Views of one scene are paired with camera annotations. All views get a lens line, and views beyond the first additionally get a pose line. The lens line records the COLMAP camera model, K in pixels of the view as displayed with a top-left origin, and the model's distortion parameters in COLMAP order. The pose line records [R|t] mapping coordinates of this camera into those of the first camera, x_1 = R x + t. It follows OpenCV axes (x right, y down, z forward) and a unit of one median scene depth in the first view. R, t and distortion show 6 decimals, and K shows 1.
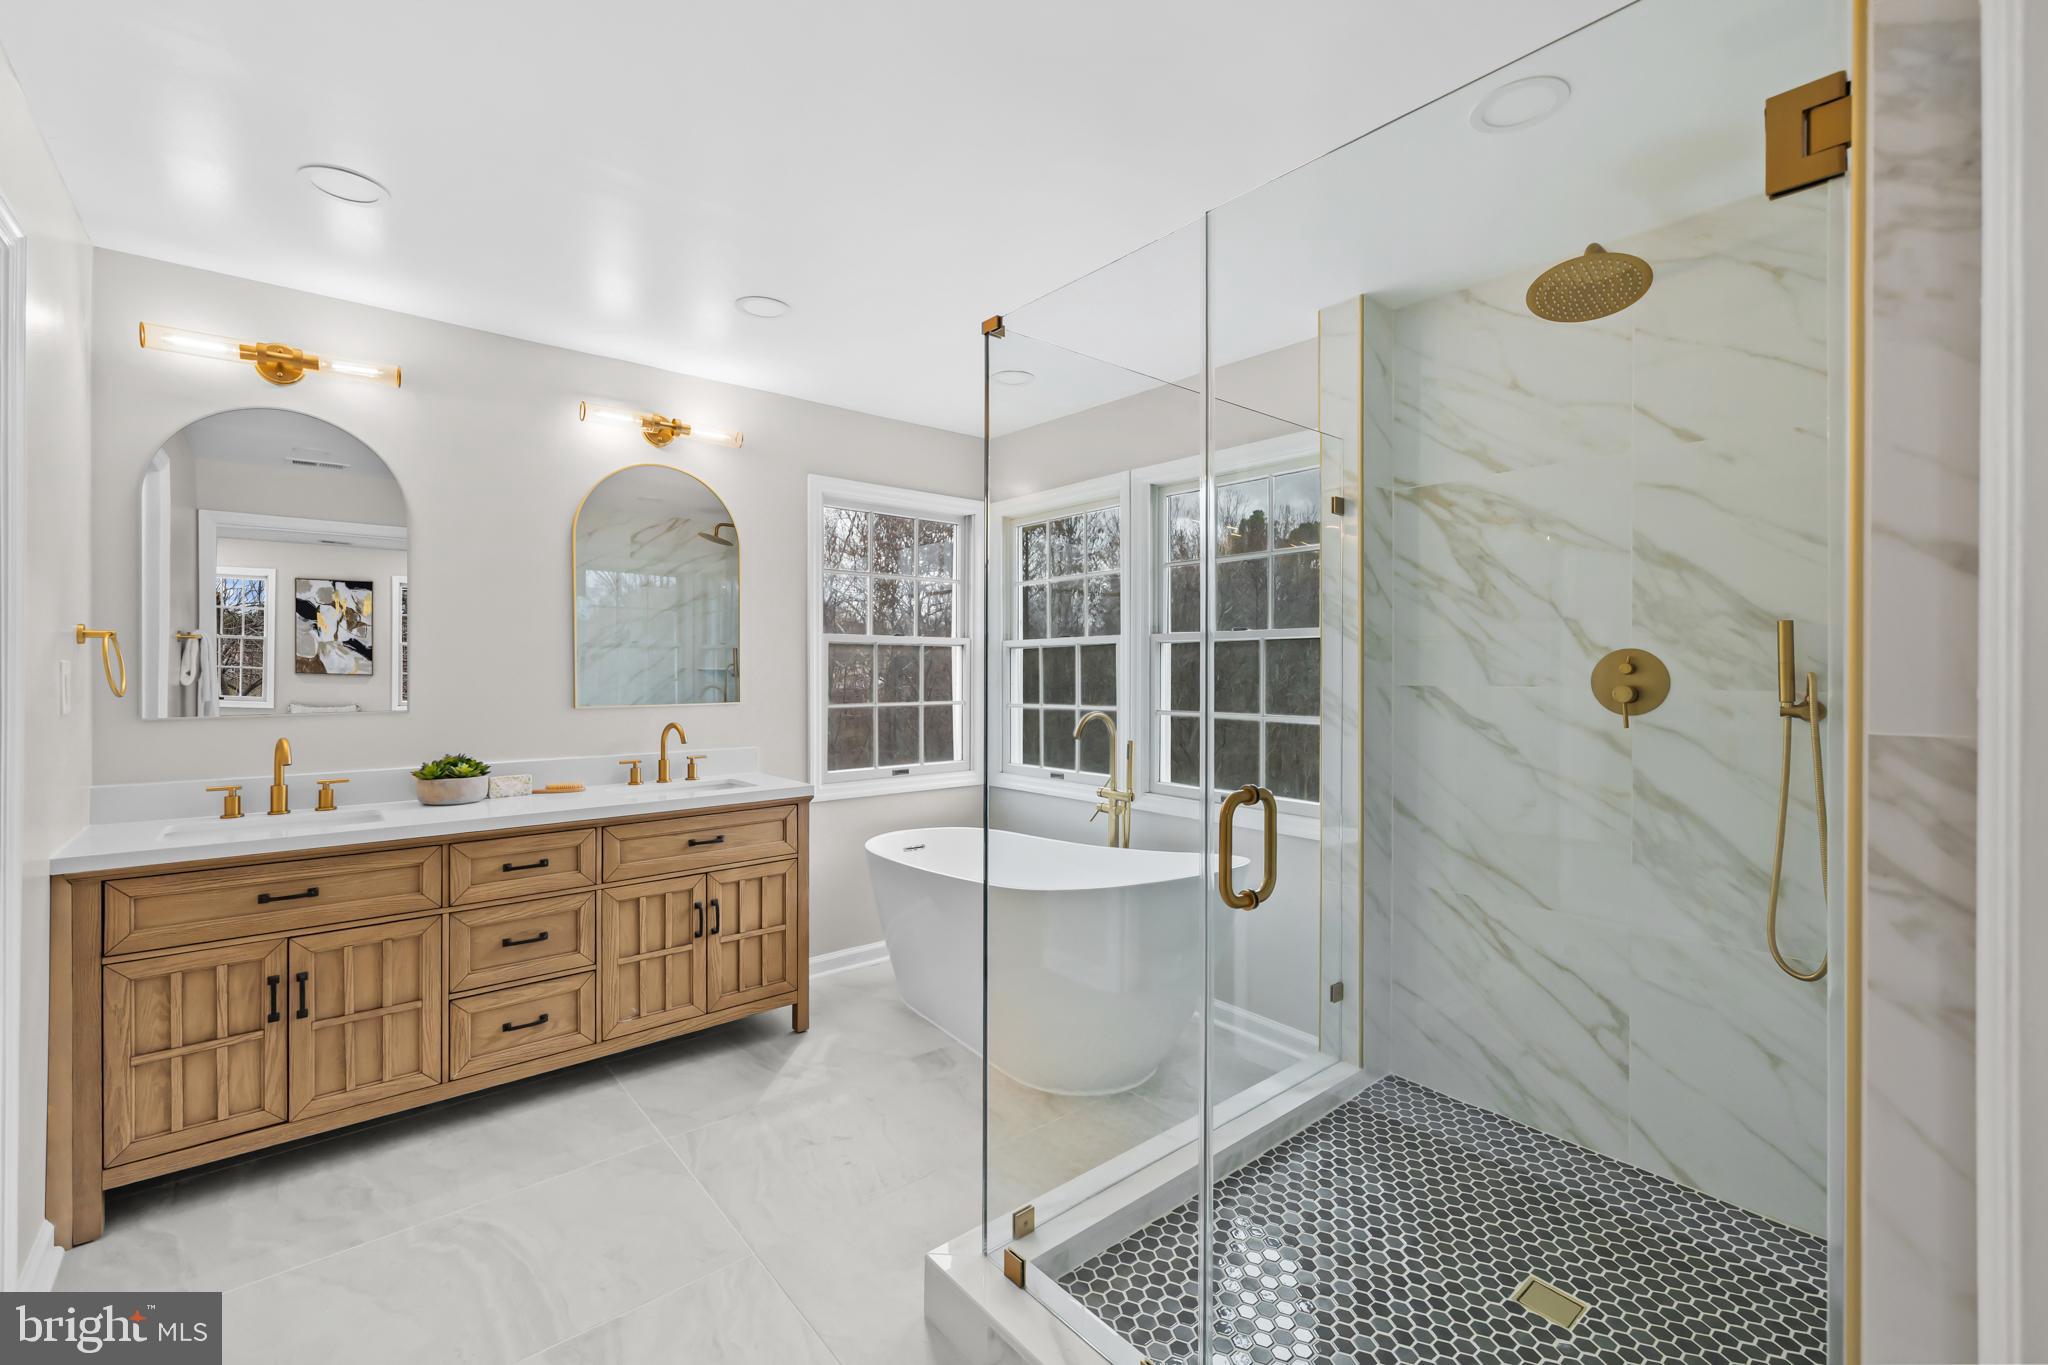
lens RADIAL K [[882.2, 0, 1035.3], [0, 882.2, 681.0], [0, 0, 1]] dist [0.002262, -0.000332]
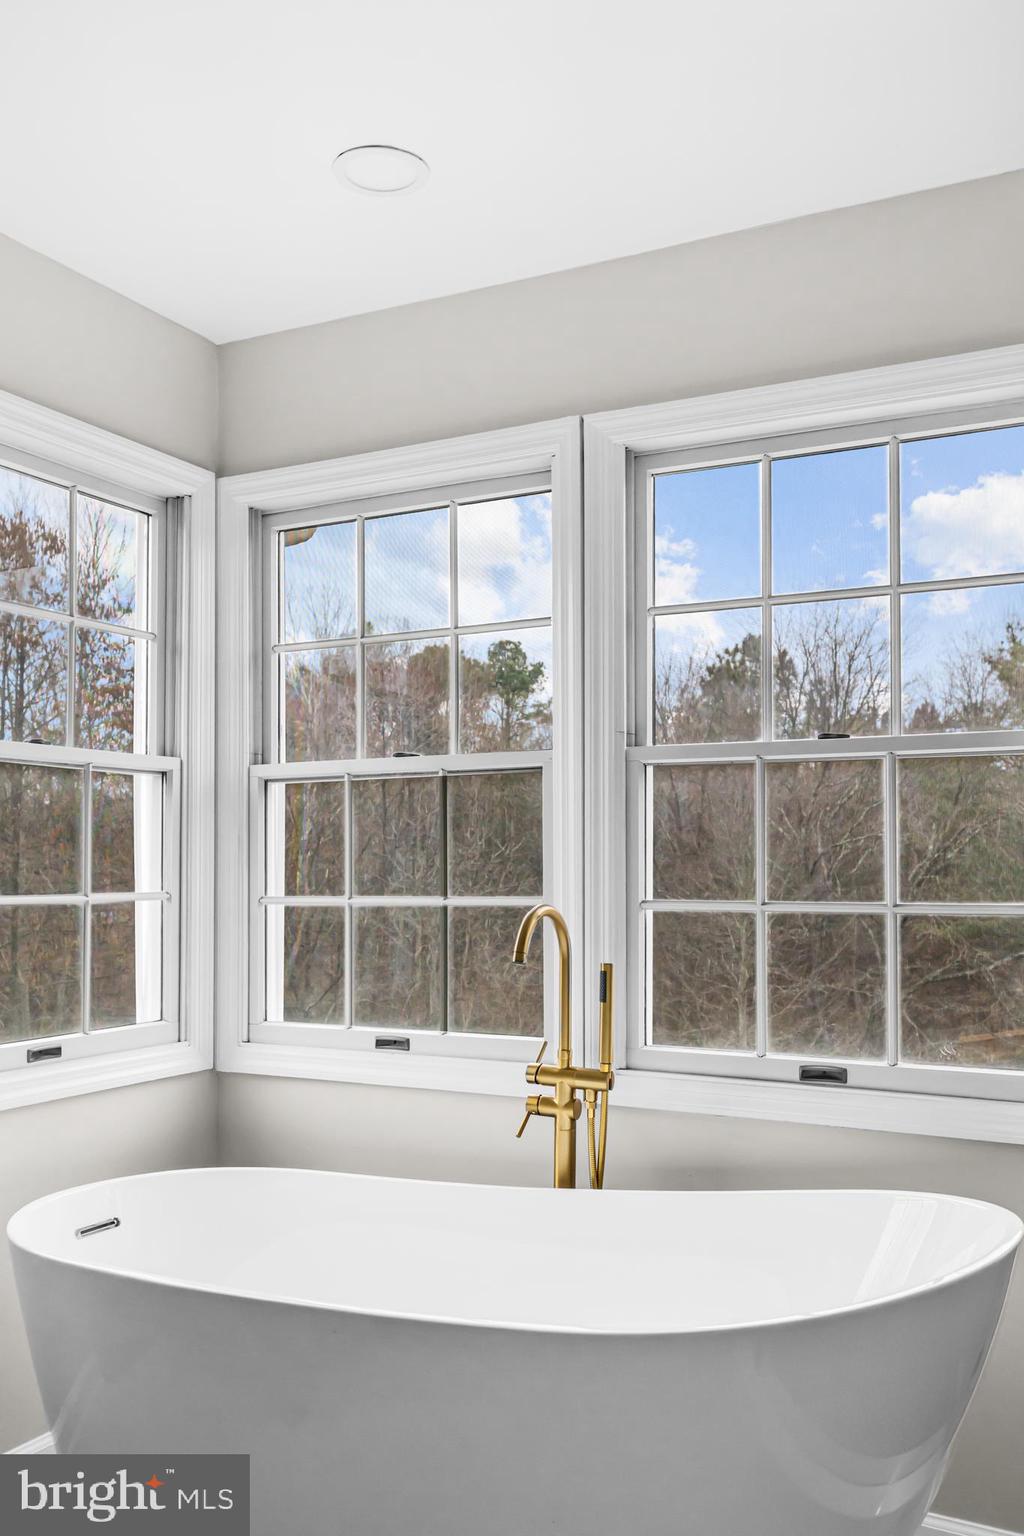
lens RADIAL K [[1471.7, 0, 521.1], [0, 1471.7, 774.9], [0, 0, 1]] dist [-0.023467, 0.000000]
pose [[0.937046, 0.000281, 0.349207, -0.184055], [0.016492, 0.998848, -0.045057, -0.001016], [-0.348817, 0.047979, 0.935962, 0.213336]]
